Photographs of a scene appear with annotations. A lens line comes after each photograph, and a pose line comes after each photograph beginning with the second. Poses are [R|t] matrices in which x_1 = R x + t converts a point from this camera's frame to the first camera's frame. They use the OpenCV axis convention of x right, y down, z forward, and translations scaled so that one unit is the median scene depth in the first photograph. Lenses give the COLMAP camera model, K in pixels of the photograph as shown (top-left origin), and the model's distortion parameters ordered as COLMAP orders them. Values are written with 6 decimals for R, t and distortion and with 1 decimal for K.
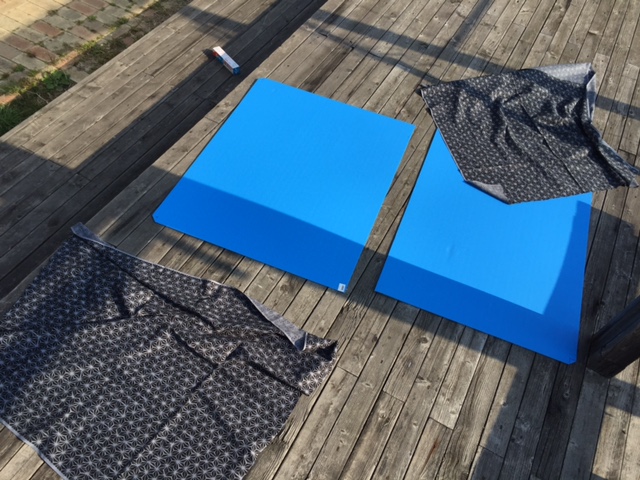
lens RADIAL K [[541.7, 0, 320.7], [0, 541.7, 238.9], [0, 0, 1]] dist [0.032379, -0.015278]
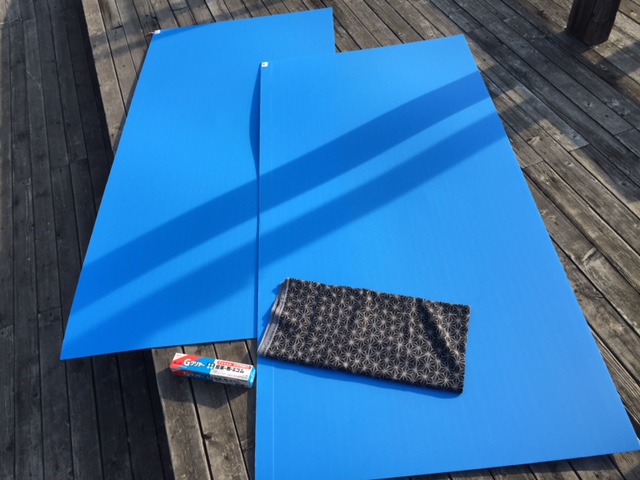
lens RADIAL K [[541.7, 0, 323.1], [0, 541.7, 241.1], [0, 0, 1]] dist [0.032379, -0.015278]
pose [[0.634478, -0.693971, 0.340357, -0.552641], [0.706638, 0.699223, 0.108397, 0.009452], [-0.313210, 0.171734, 0.934027, 0.220431]]
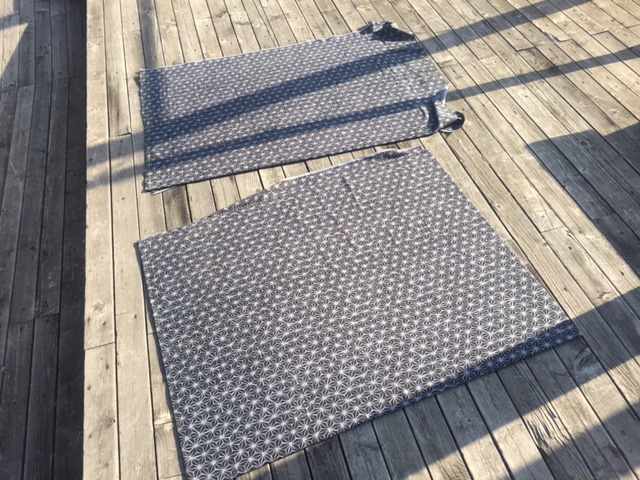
lens RADIAL K [[541.7, 0, 317.3], [0, 541.7, 239.0], [0, 0, 1]] dist [0.032379, -0.015278]
pose [[0.715046, -0.607273, 0.346307, -0.237682], [0.623336, 0.778112, 0.077422, -0.295936], [-0.316481, 0.160506, 0.934921, 0.513315]]
